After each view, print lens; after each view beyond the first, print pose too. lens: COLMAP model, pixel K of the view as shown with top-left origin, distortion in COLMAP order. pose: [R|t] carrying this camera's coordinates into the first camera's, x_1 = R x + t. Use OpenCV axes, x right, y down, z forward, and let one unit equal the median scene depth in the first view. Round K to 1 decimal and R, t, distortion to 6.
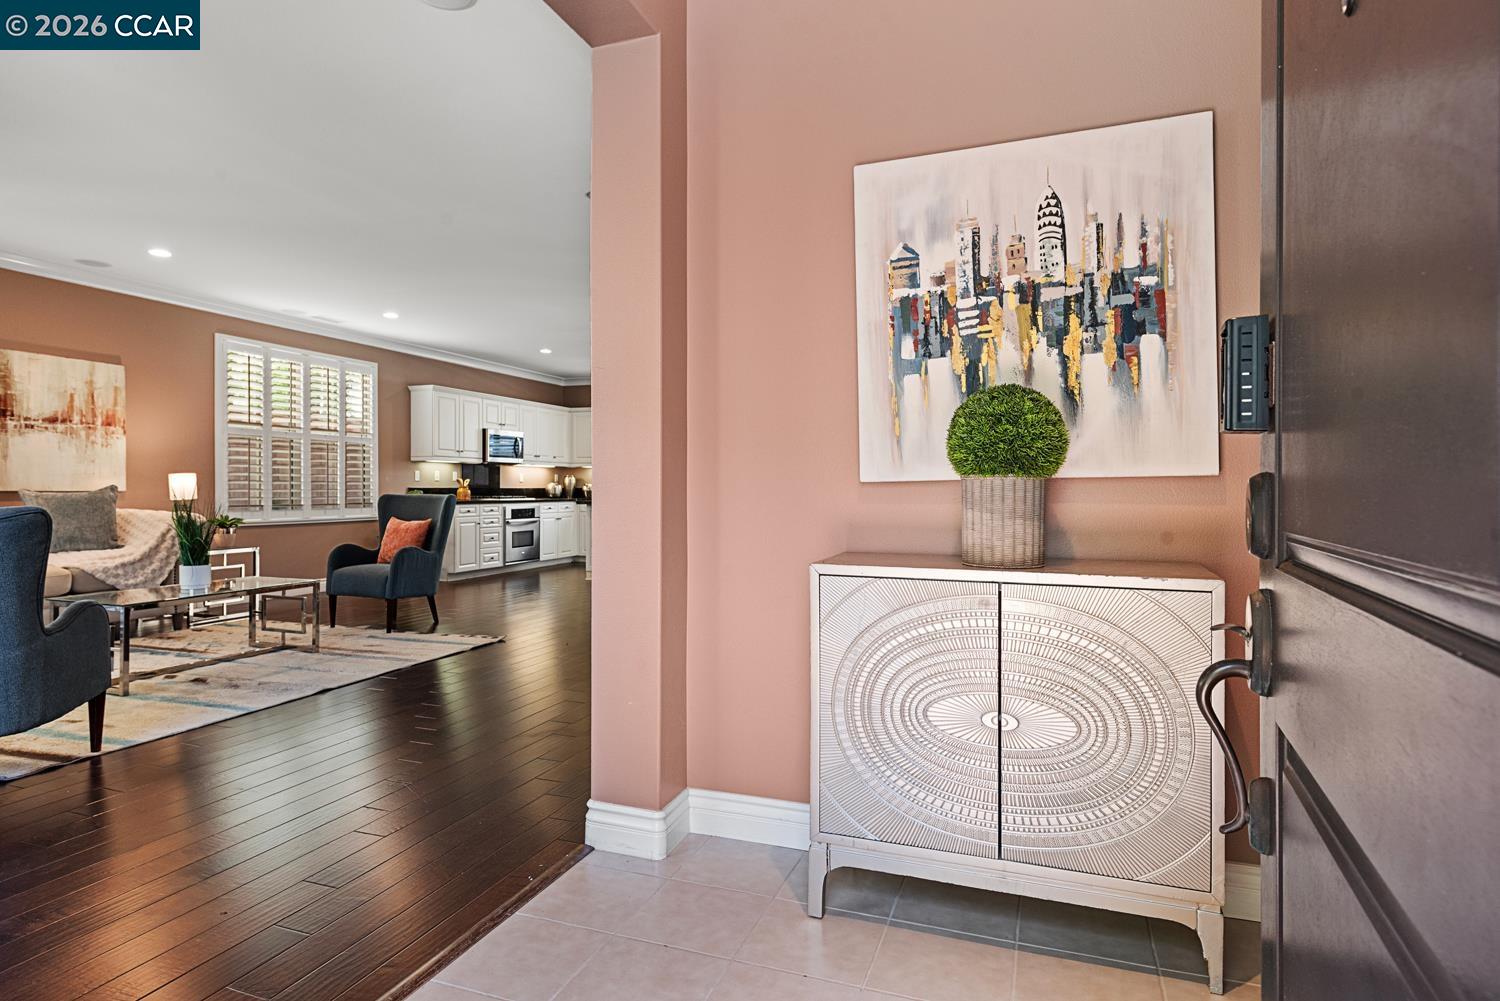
lens RADIAL K [[846.7, 0, 757.1], [0, 846.7, 490.1], [0, 0, 1]] dist [0.016112, -0.003420]
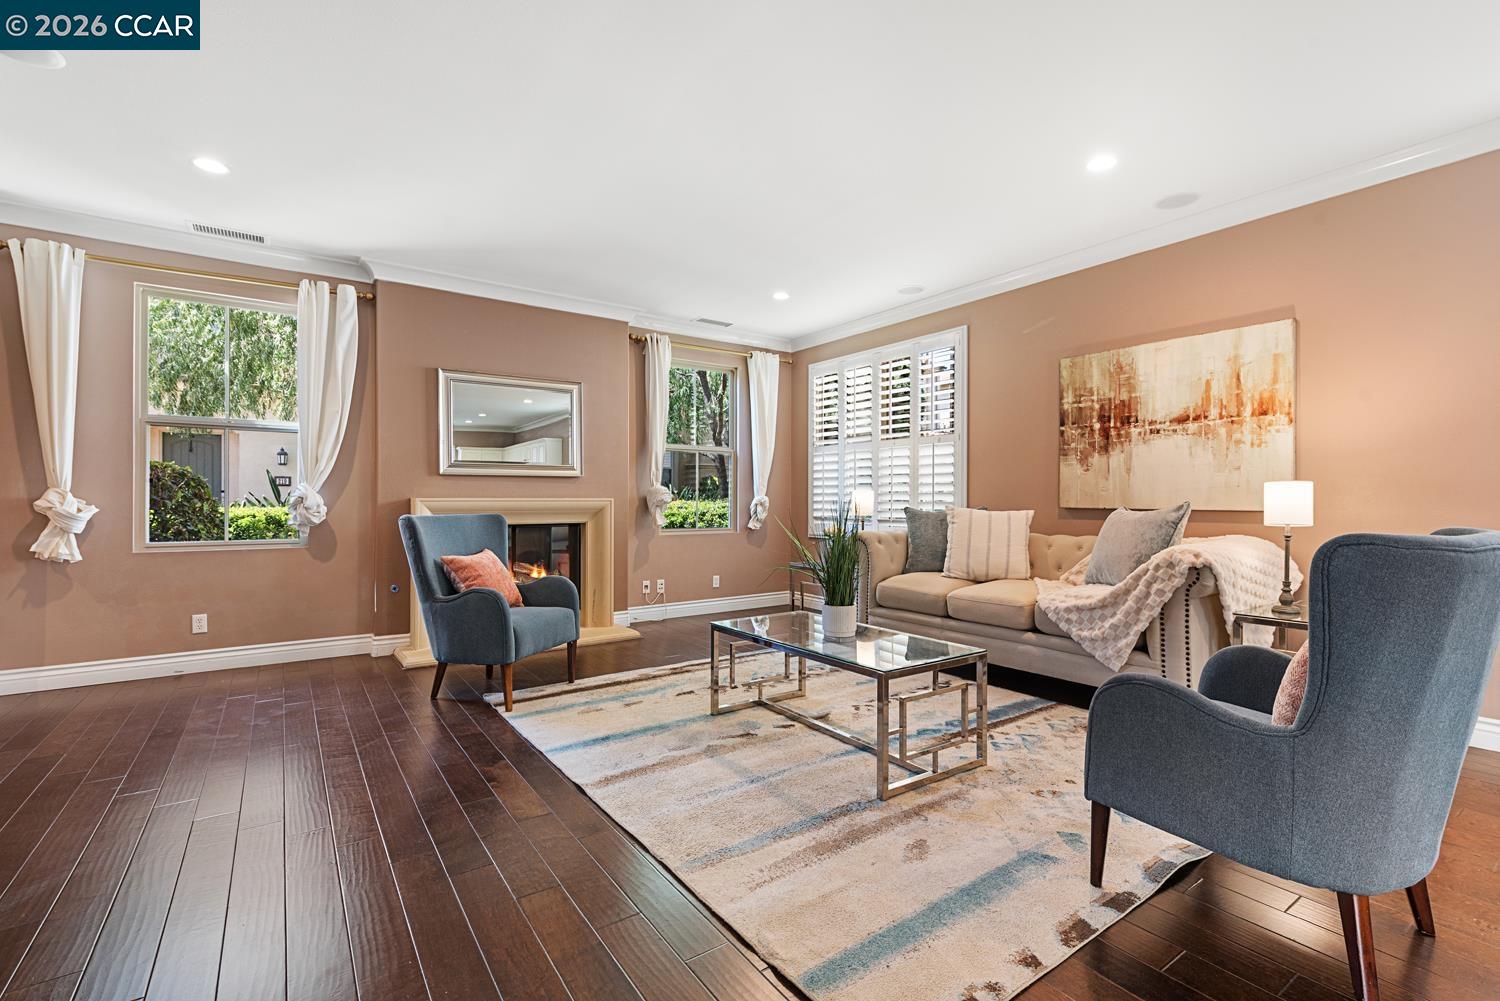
lens RADIAL K [[668.2, 0, 755.2], [0, 668.2, 504.8], [0, 0, 1]] dist [0.014265, -0.001176]
pose [[-0.581078, -0.000559, -0.813847, -0.090014], [-0.005818, 0.999977, 0.003467, -0.003322], [0.813827, 0.006750, -0.581068, 0.997529]]
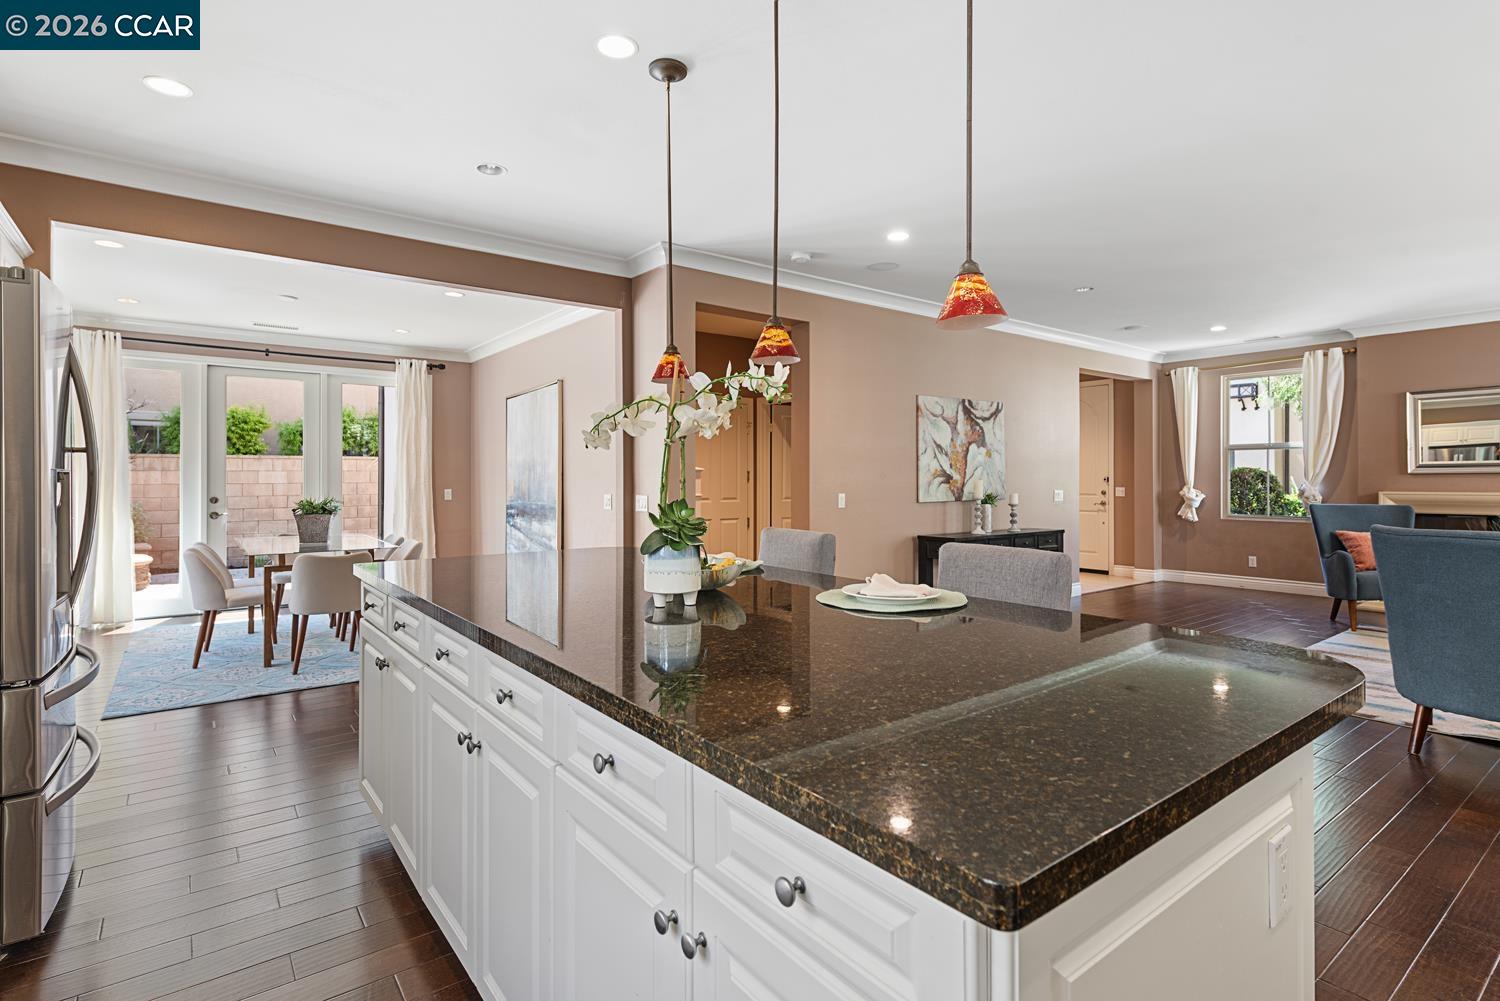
lens RADIAL K [[729.4, 0, 760.1], [0, 729.4, 474.9], [0, 0, 1]] dist [0.013298, -0.005526]
pose [[-0.835523, -0.002086, 0.549451, -0.291086], [-0.002602, 0.999997, -0.000160, -0.027708], [-0.549449, -0.001563, -0.835526, 1.665164]]
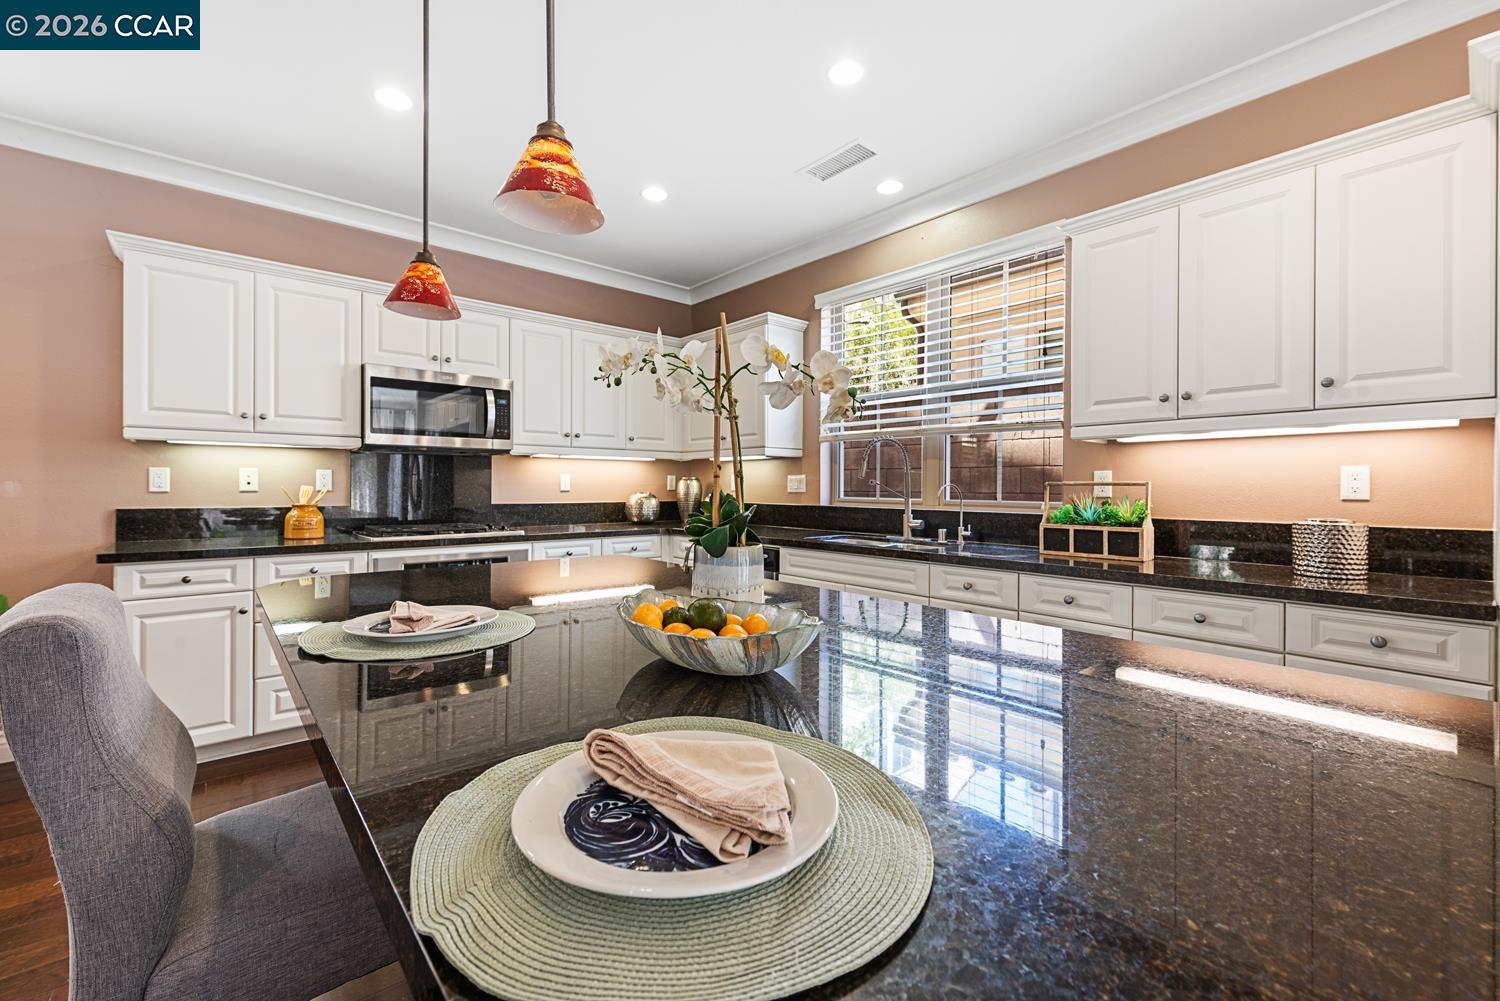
lens RADIAL K [[635.8, 0, 750.4], [0, 635.8, 486.7], [0, 0, 1]] dist [0.006457, 0.000723]
pose [[0.867508, 0.001008, -0.497422, -0.007242], [-0.003348, 0.999987, -0.003812, -0.019646], [0.497412, 0.004972, 0.867500, 1.317473]]
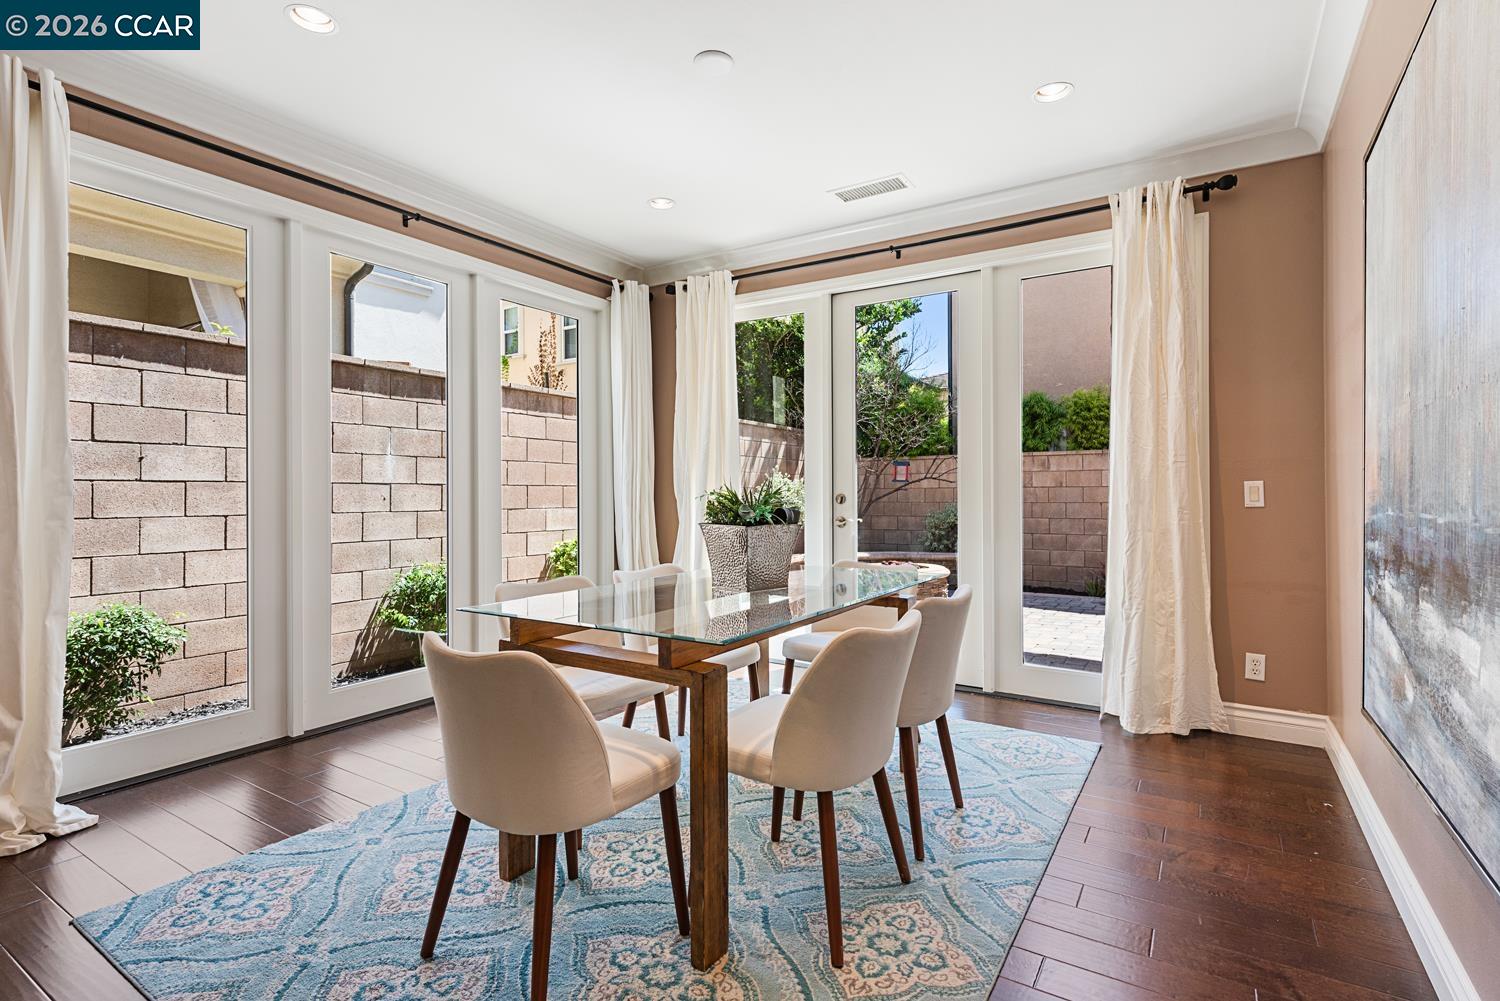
lens RADIAL K [[729.4, 0, 743.3], [0, 729.4, 495.3], [0, 0, 1]] dist [0.013298, -0.005526]
pose [[0.222089, -0.009015, 0.974985, 0.224171], [0.007095, 0.999946, 0.007629, -0.000130], [-0.975001, 0.005223, 0.222141, 1.180640]]
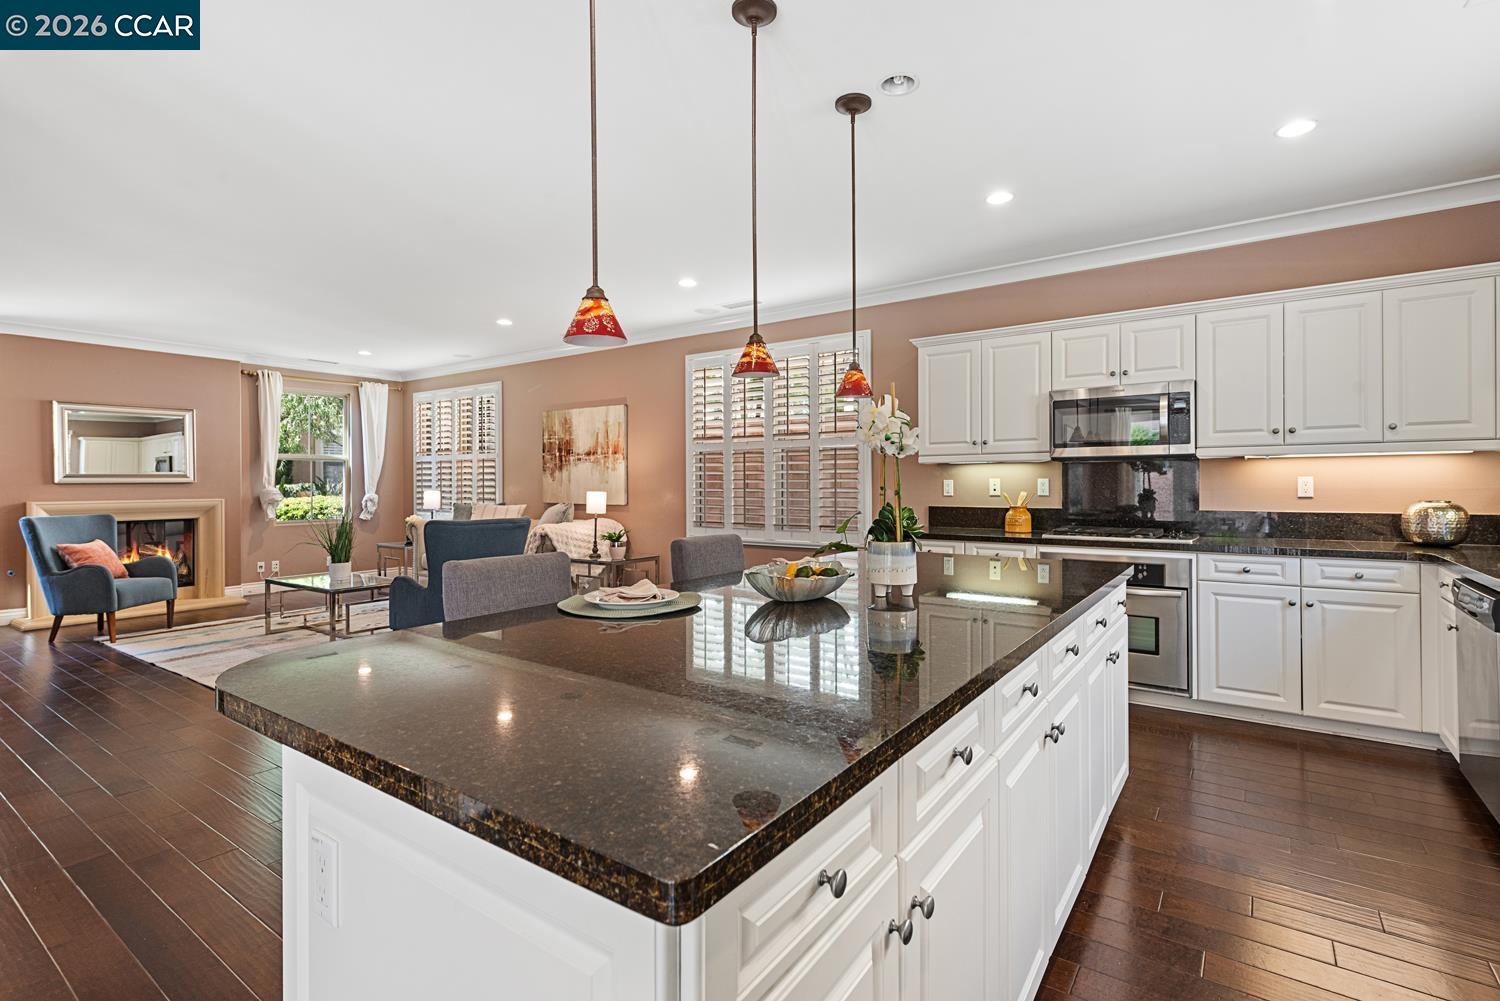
lens RADIAL K [[697.6, 0, 750.3], [0, 697.6, 487.5], [0, 0, 1]] dist [0.008474, -0.004217]
pose [[-0.275449, 0.002890, -0.961311, 0.193134], [0.001412, 0.999996, 0.002602, -0.027604], [0.961315, -0.000641, -0.275452, 1.504806]]
